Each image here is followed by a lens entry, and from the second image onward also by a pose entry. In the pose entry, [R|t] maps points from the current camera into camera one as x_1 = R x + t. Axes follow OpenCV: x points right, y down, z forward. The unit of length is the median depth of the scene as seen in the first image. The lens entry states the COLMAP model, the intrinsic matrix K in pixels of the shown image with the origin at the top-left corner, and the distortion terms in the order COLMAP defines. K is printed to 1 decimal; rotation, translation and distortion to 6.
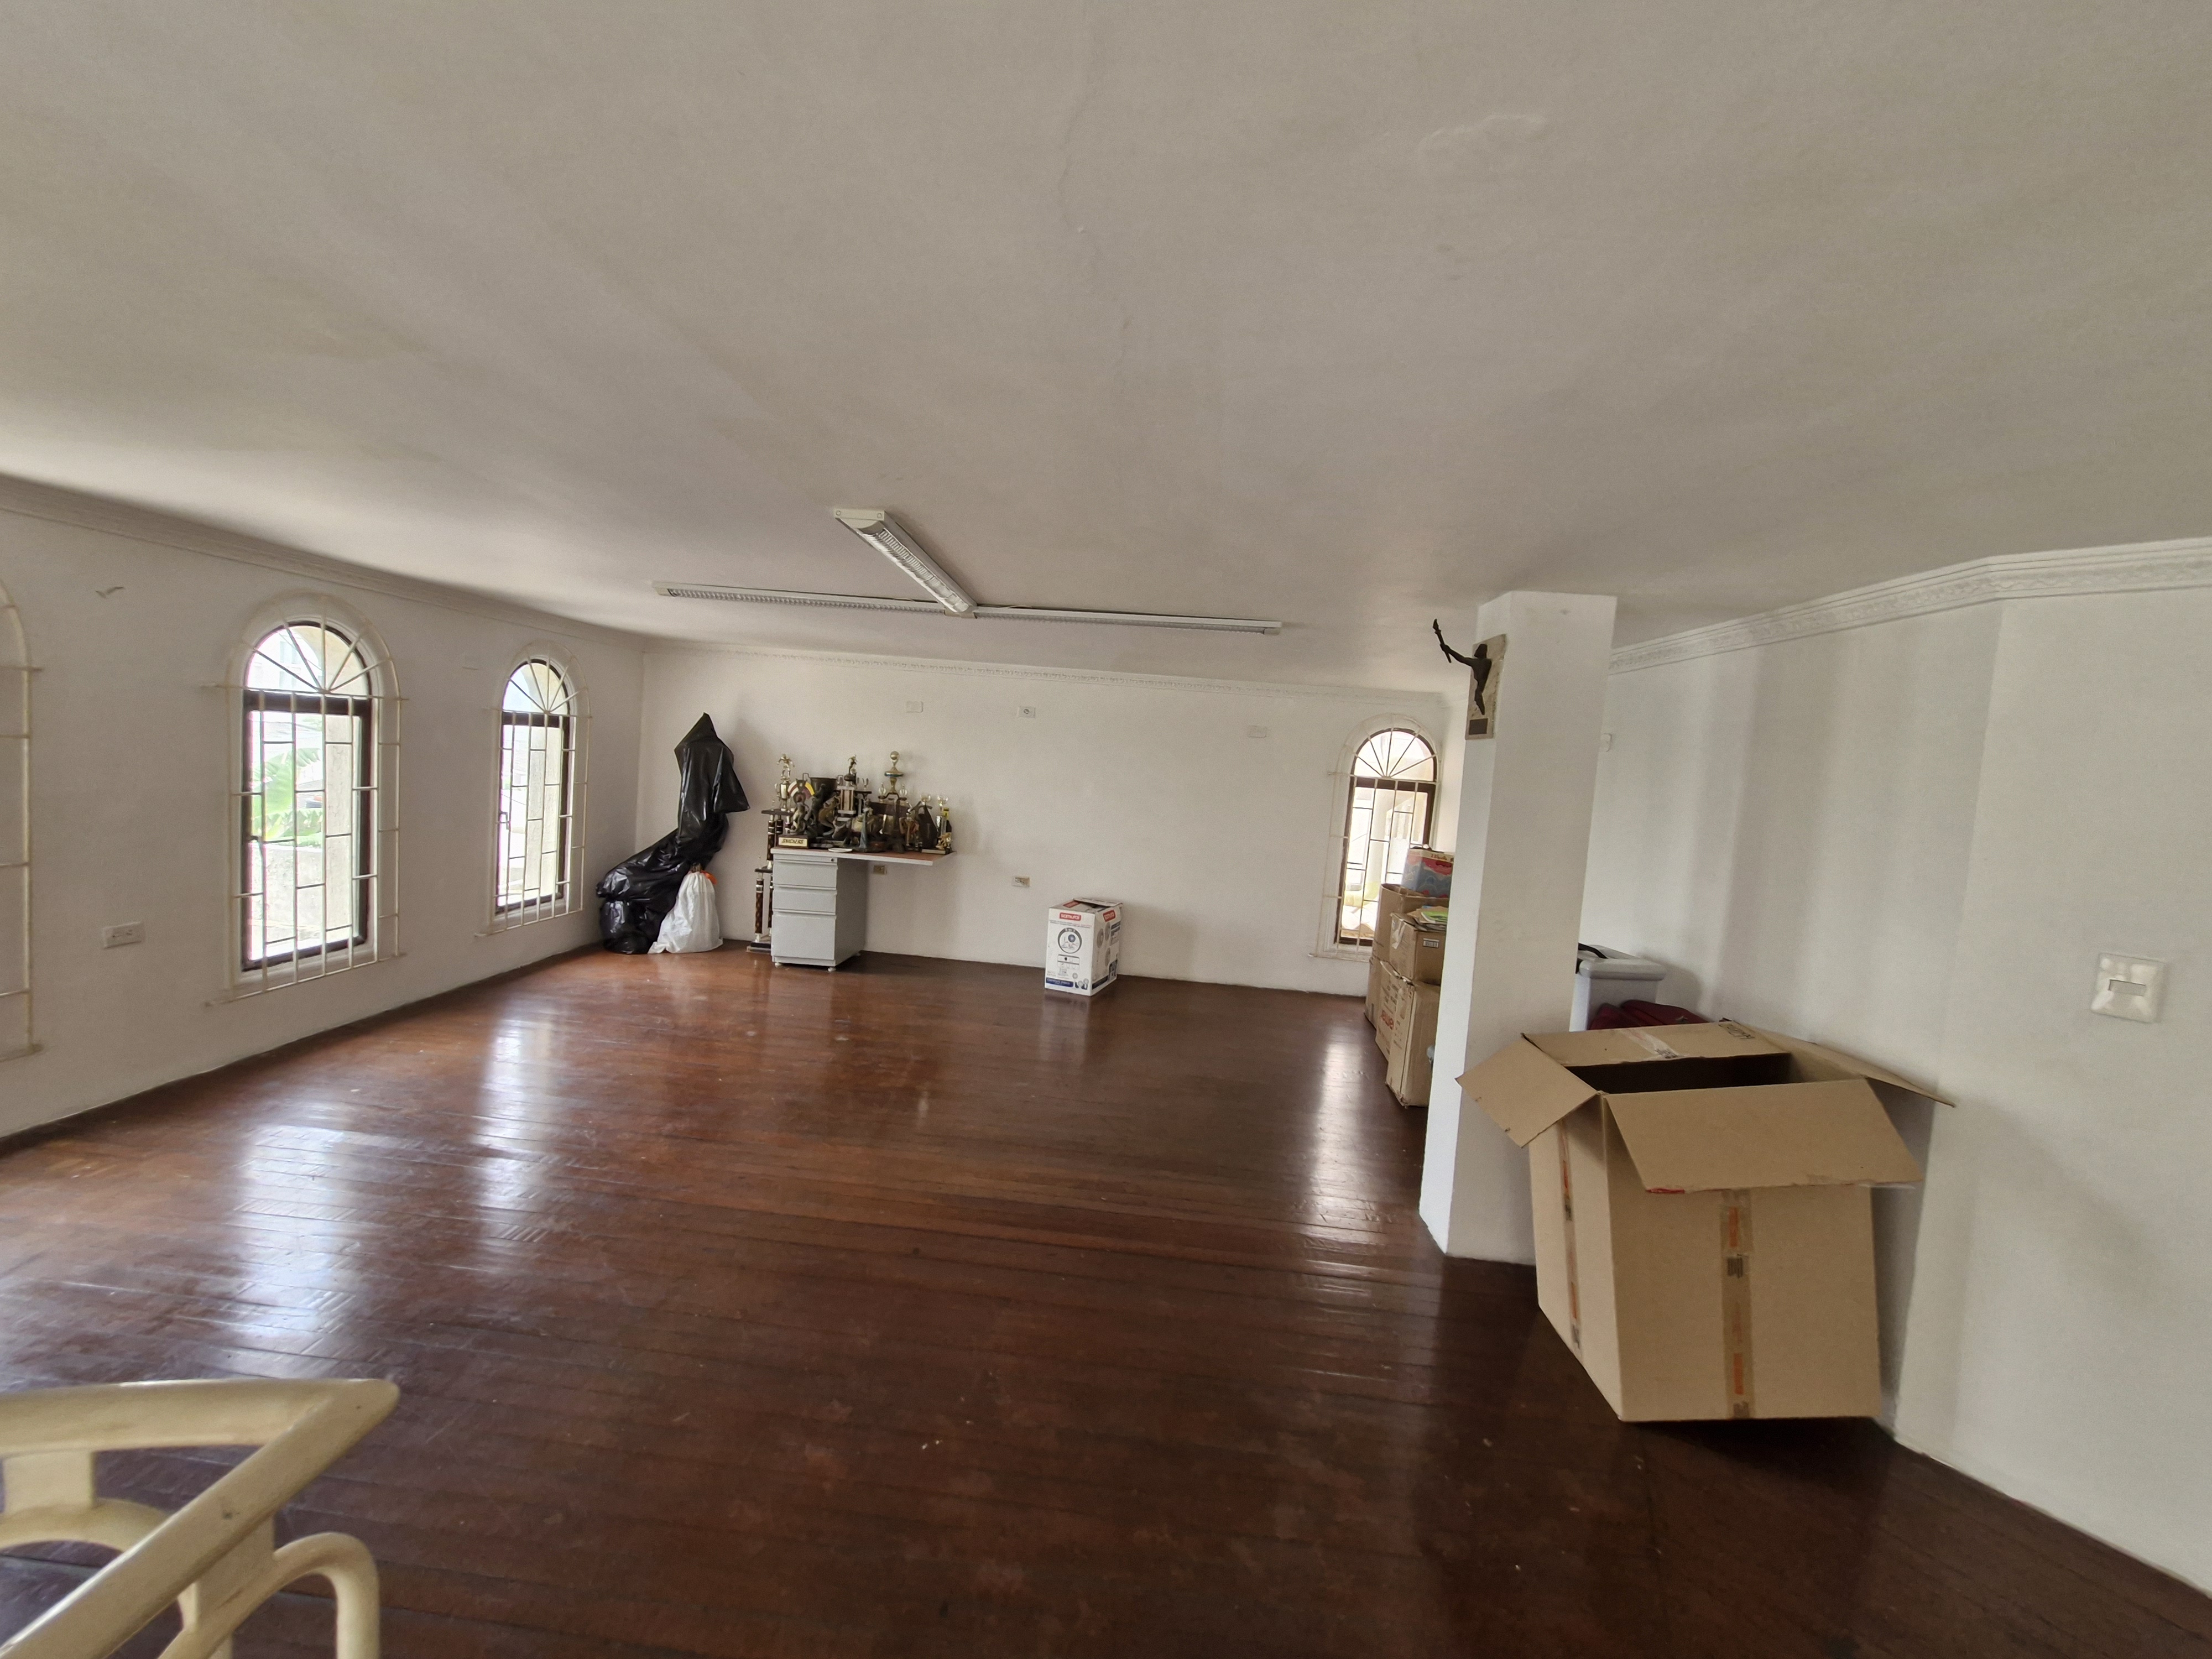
lens RADIAL K [[862.5, 0, 1092.9], [0, 862.5, 820.3], [0, 0, 1]] dist [-0.001762, -0.000255]
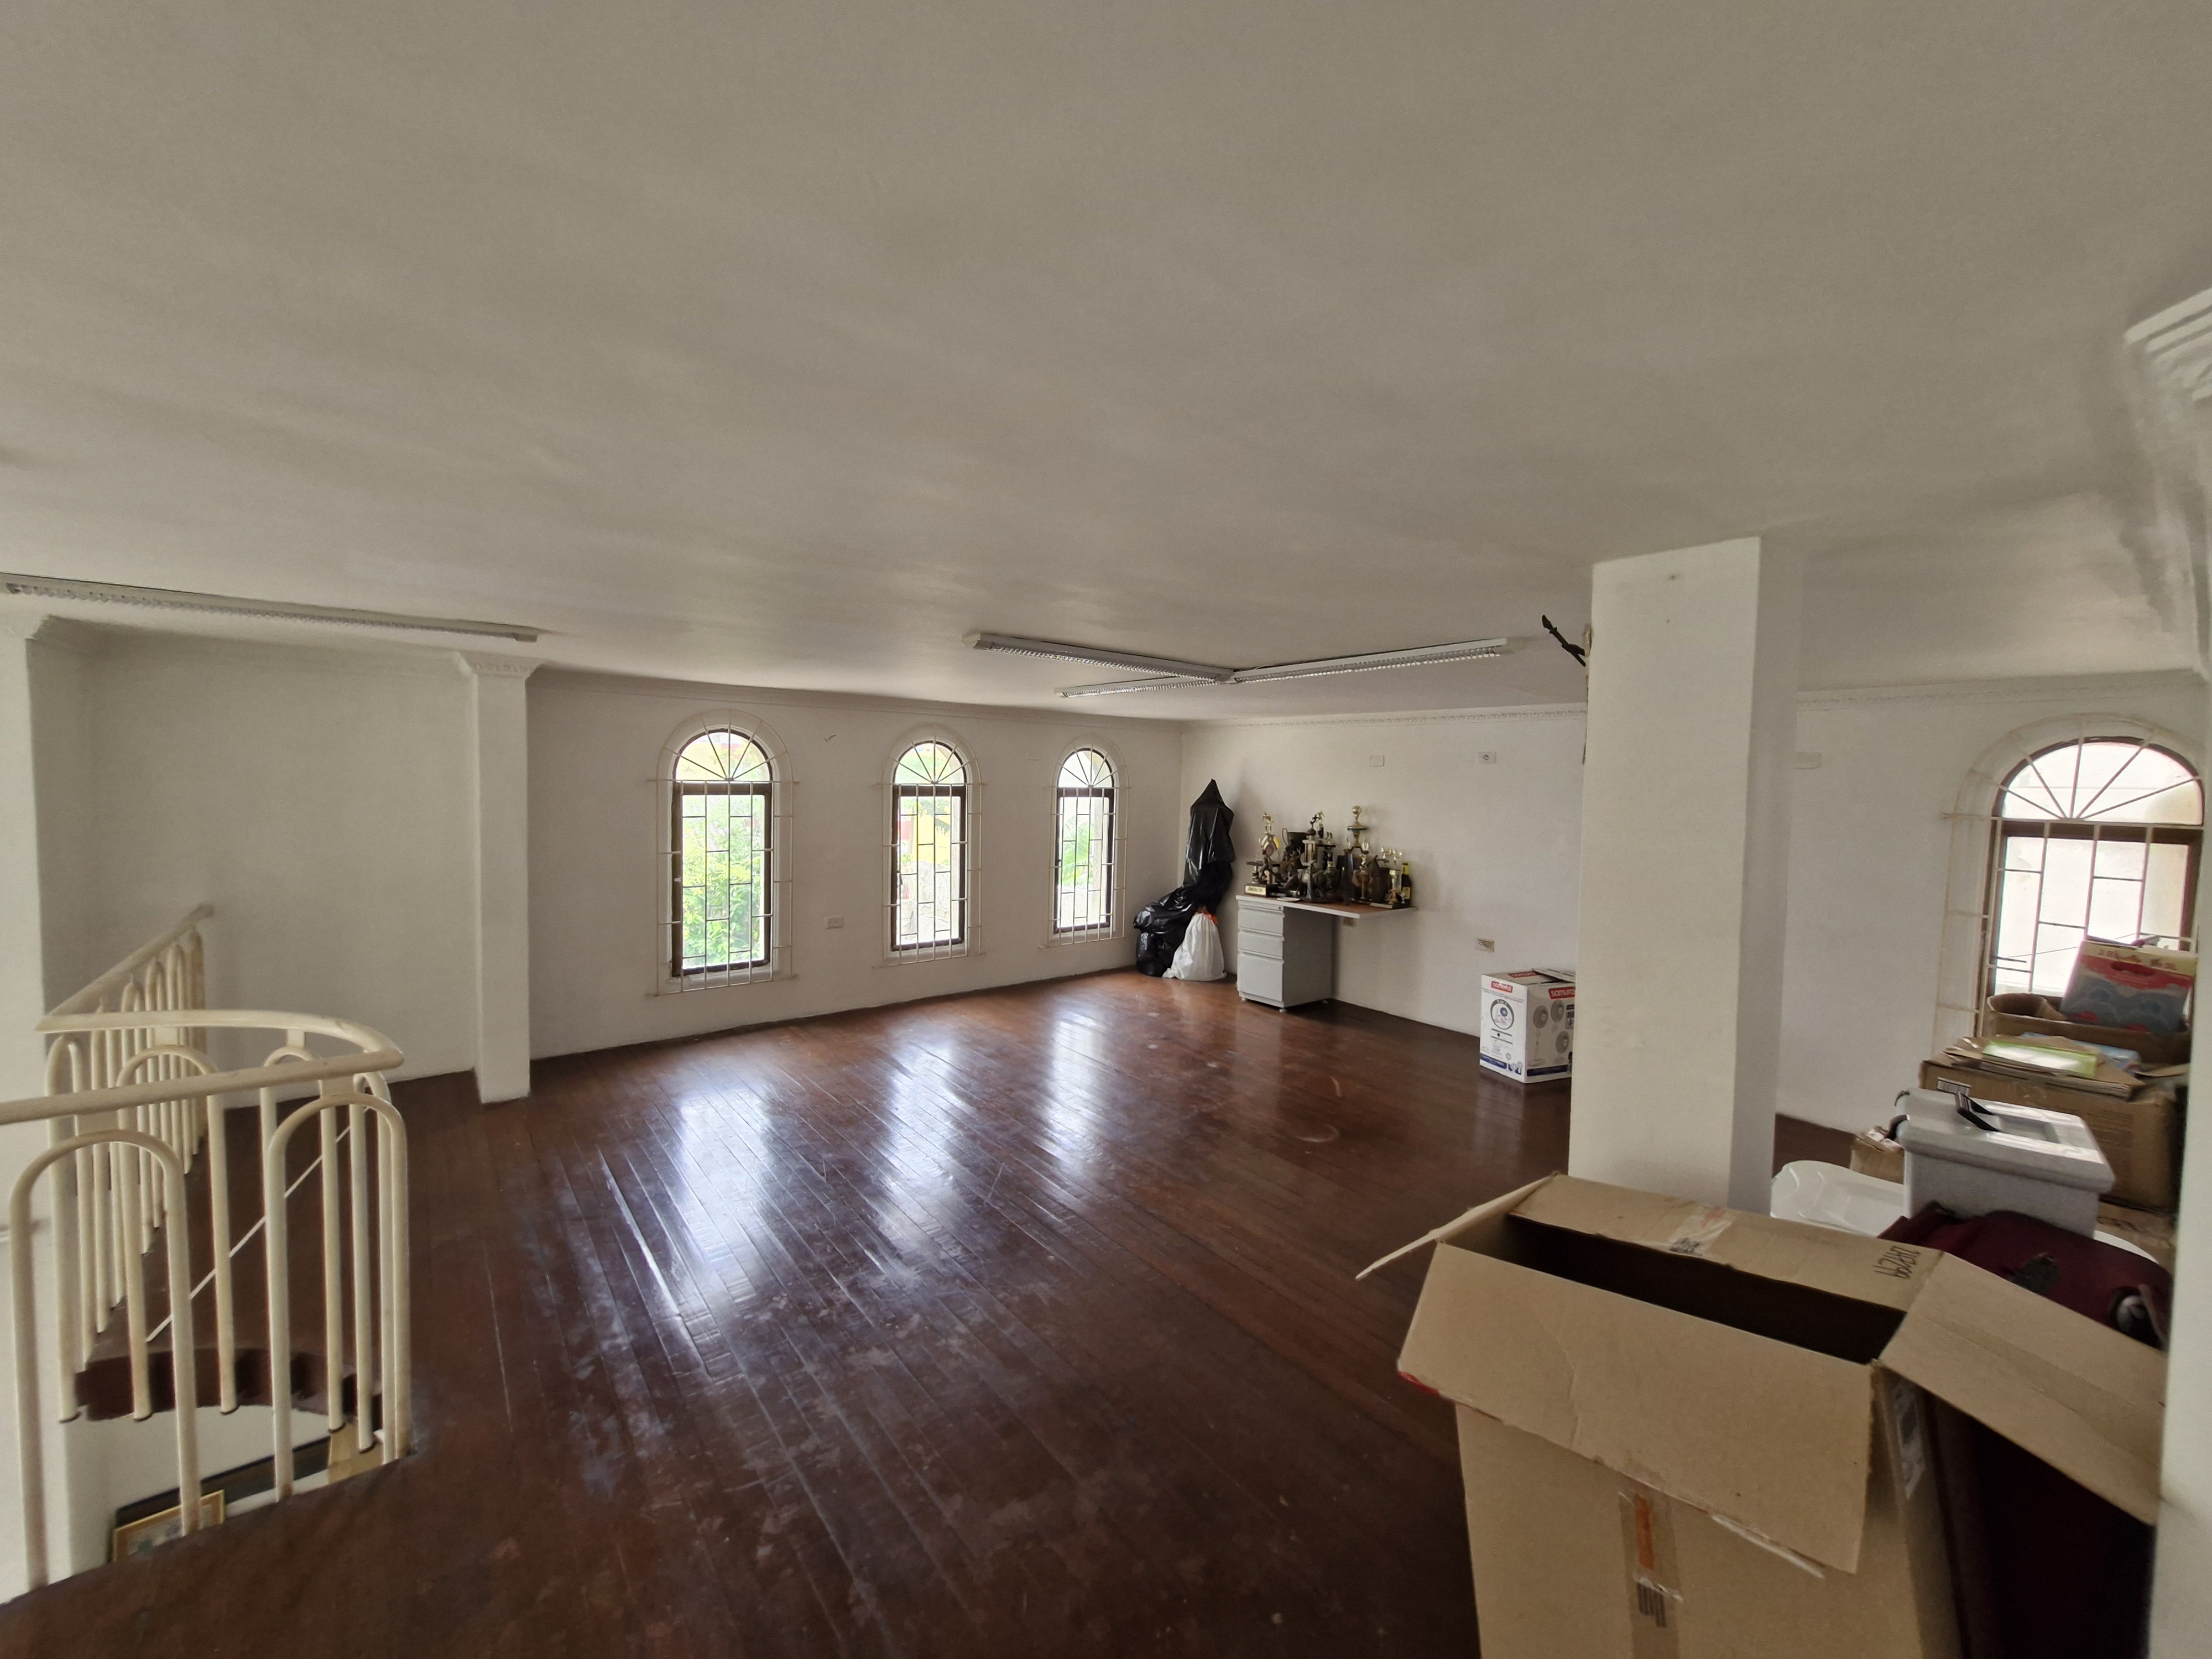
lens RADIAL K [[869.4, 0, 1106.0], [0, 869.4, 829.5], [0, 0, 1]] dist [0.019651, -0.000154]
pose [[0.673776, -0.015767, -0.738767, 0.352379], [-0.025814, 0.998660, -0.044856, 0.001901], [0.738484, 0.049293, 0.672466, 0.095228]]
